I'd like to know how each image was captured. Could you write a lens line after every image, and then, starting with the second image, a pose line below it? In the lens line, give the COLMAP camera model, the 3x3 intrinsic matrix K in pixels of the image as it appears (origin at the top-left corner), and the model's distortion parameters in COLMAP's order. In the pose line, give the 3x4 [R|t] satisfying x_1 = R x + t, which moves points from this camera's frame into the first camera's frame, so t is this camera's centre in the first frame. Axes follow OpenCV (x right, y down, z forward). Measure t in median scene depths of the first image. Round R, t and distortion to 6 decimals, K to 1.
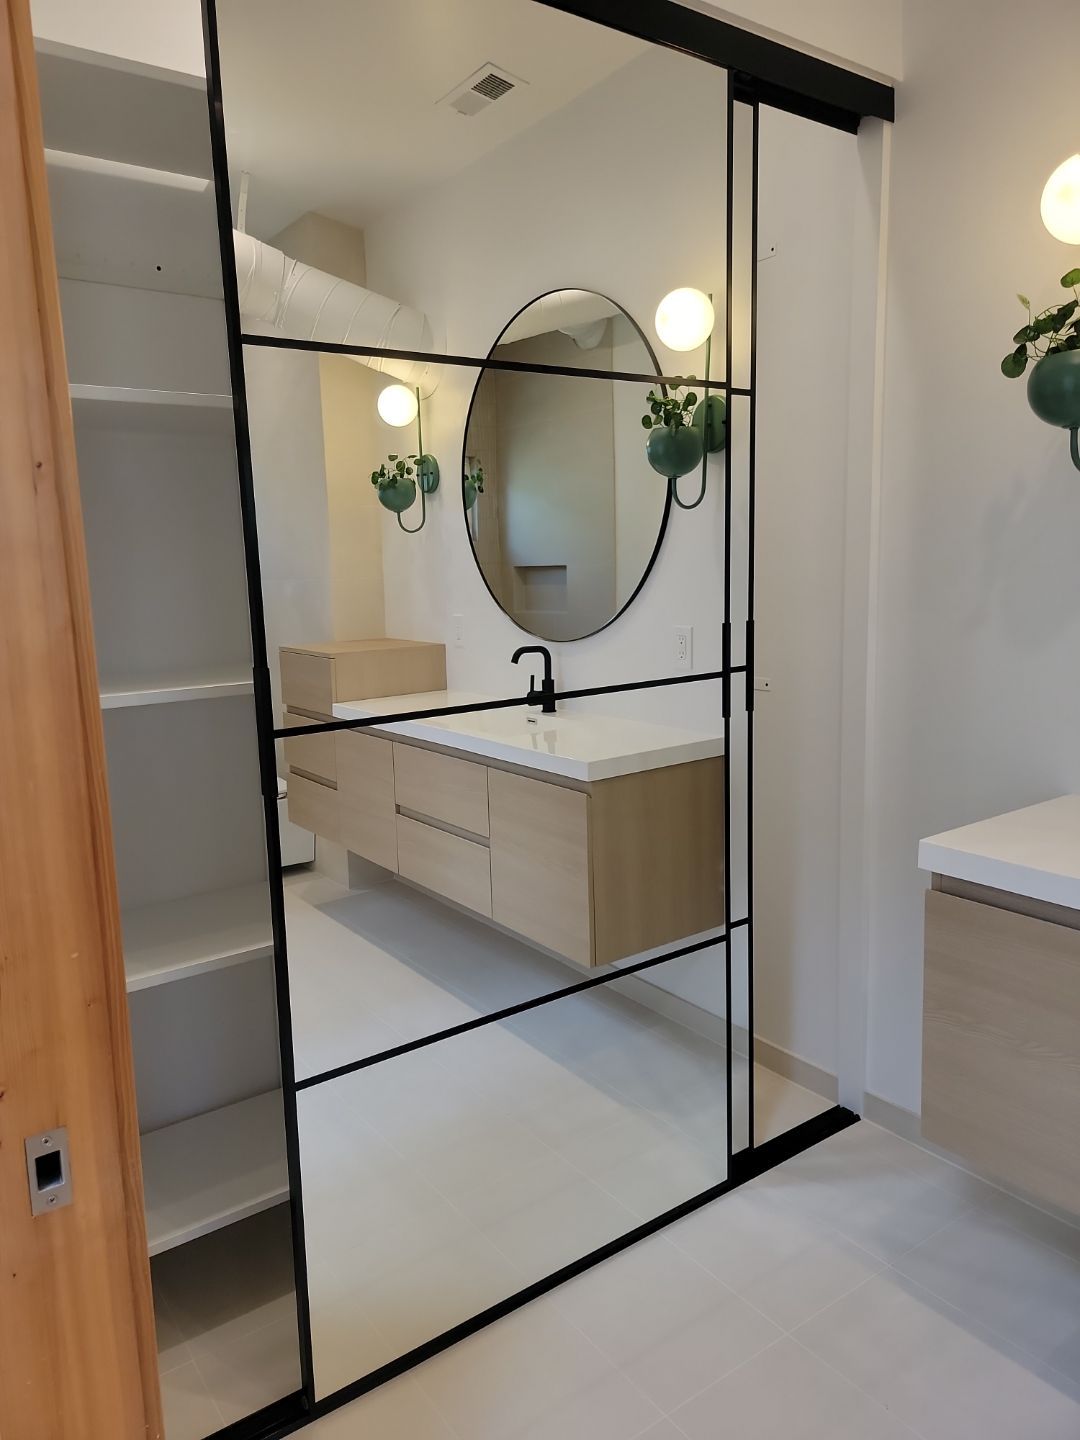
lens RADIAL K [[1017.1, 0, 540.9], [0, 1017.1, 716.8], [0, 0, 1]] dist [0.036956, -0.012995]
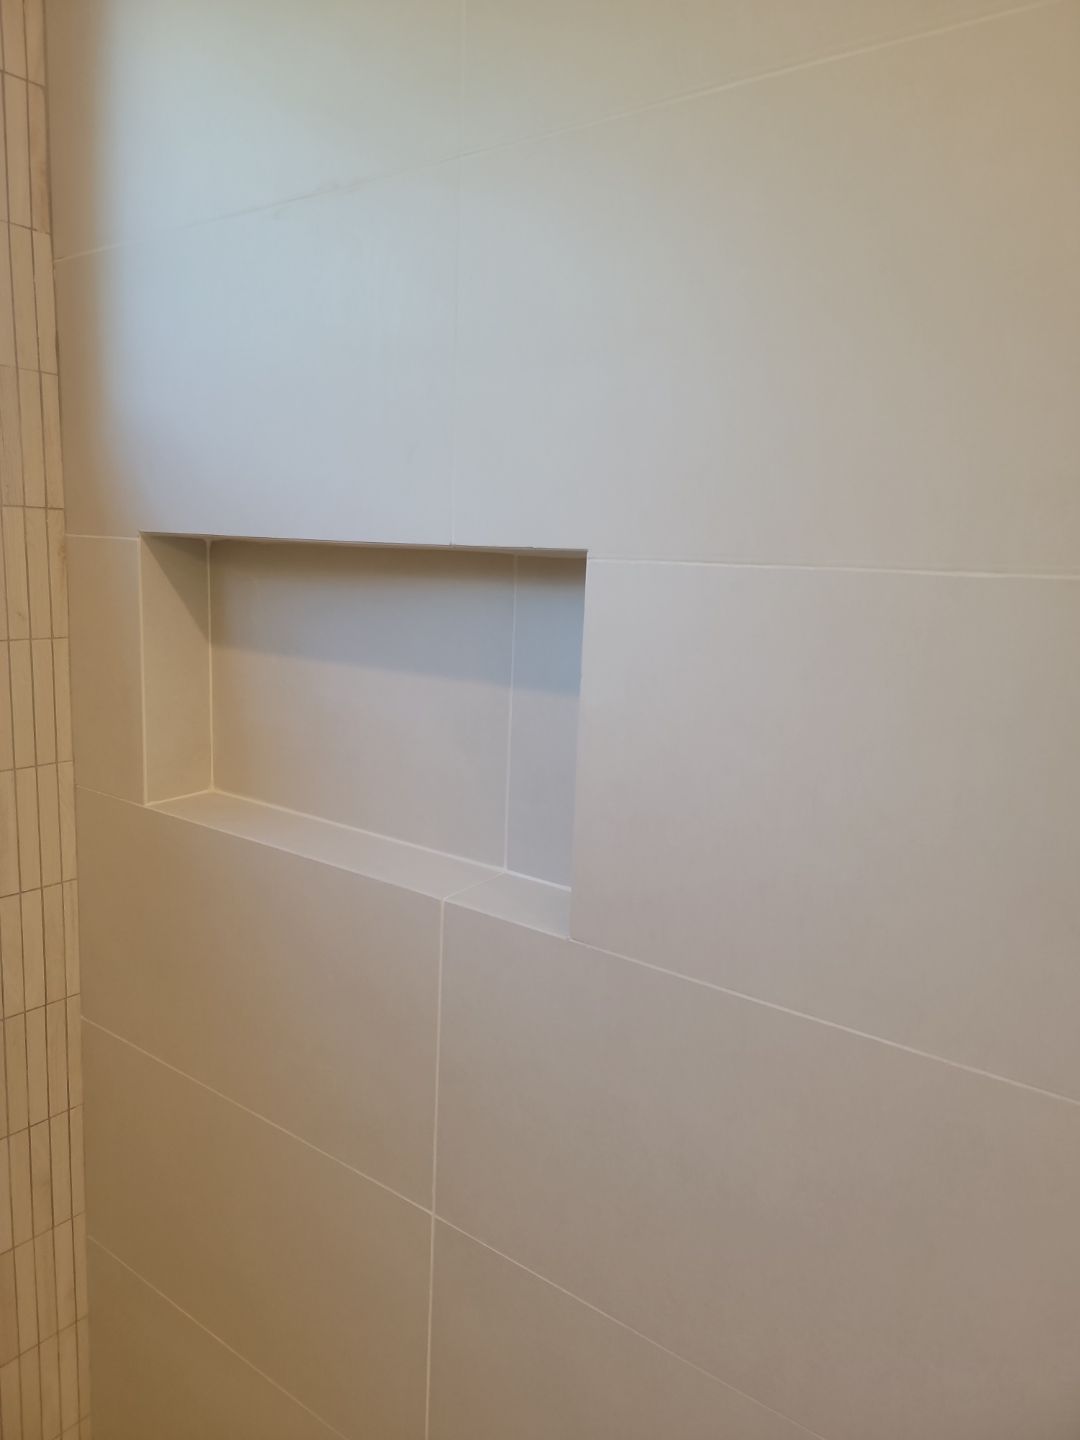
lens RADIAL K [[1017.1, 0, 539.3], [0, 1017.1, 711.1], [0, 0, 1]] dist [0.036956, -0.012995]
pose [[0.946050, 0.020916, 0.323344, -0.028969], [-0.022778, 0.999739, 0.001975, -0.181553], [-0.323218, -0.009234, 0.946280, 1.240257]]
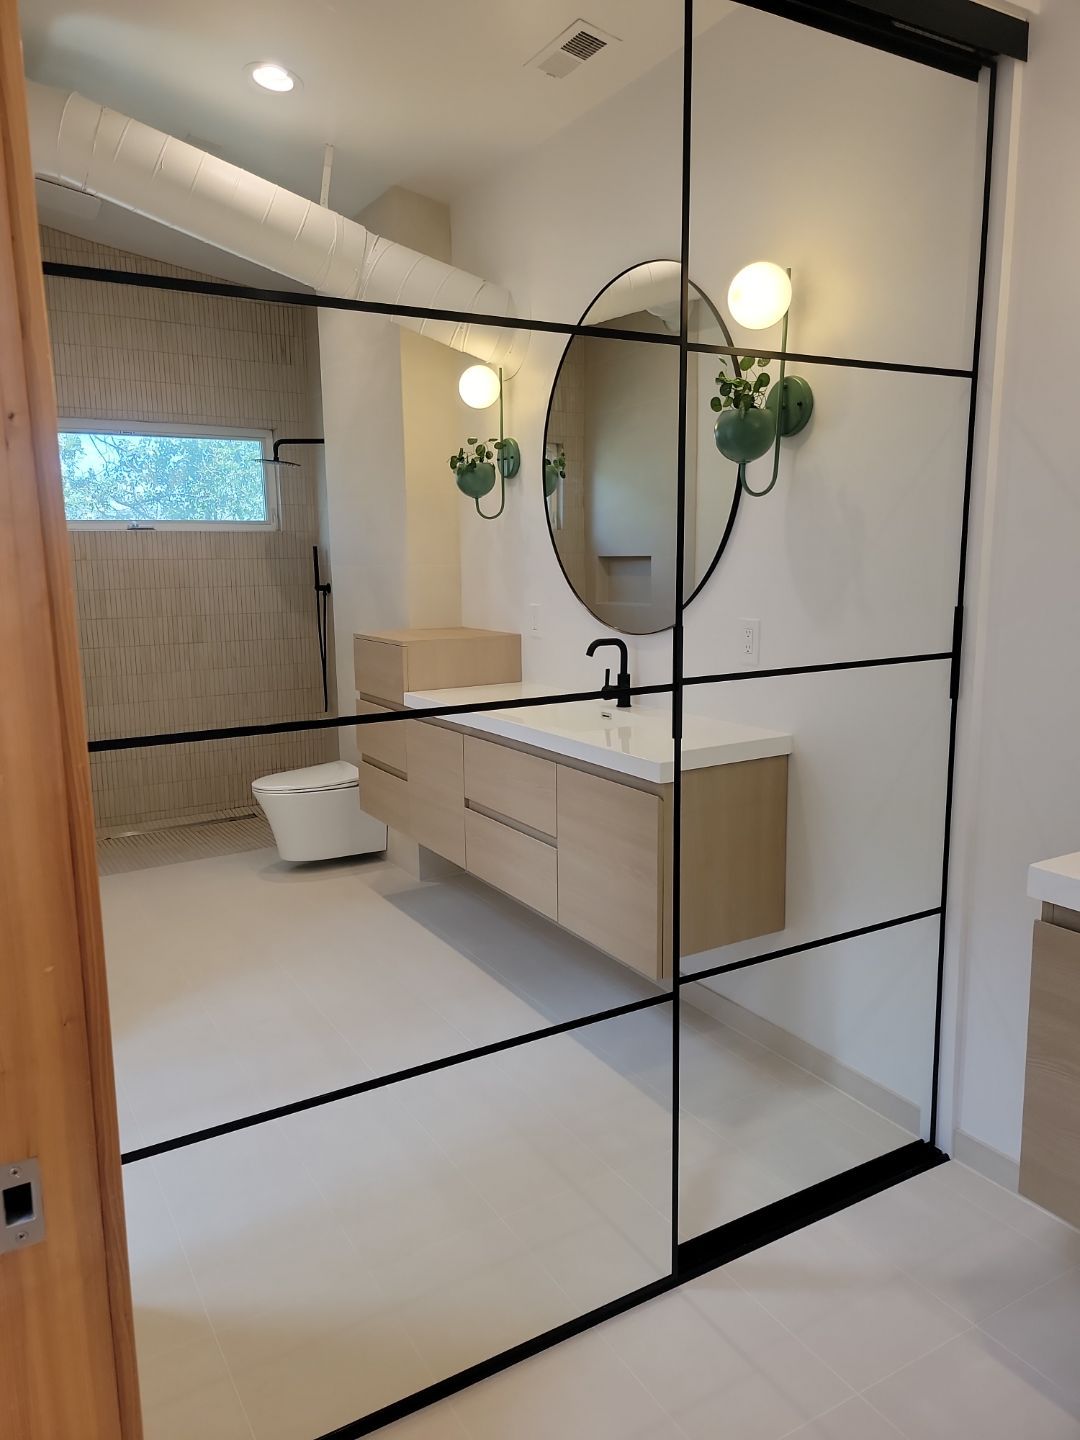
lens RADIAL K [[1017.1, 0, 530.2], [0, 1017.1, 717.1], [0, 0, 1]] dist [0.036956, -0.012995]
pose [[0.994873, 0.030669, -0.096366, 0.011553], [-0.029910, 0.999509, 0.009314, -0.002202], [0.096604, -0.006384, 0.995302, 0.040011]]
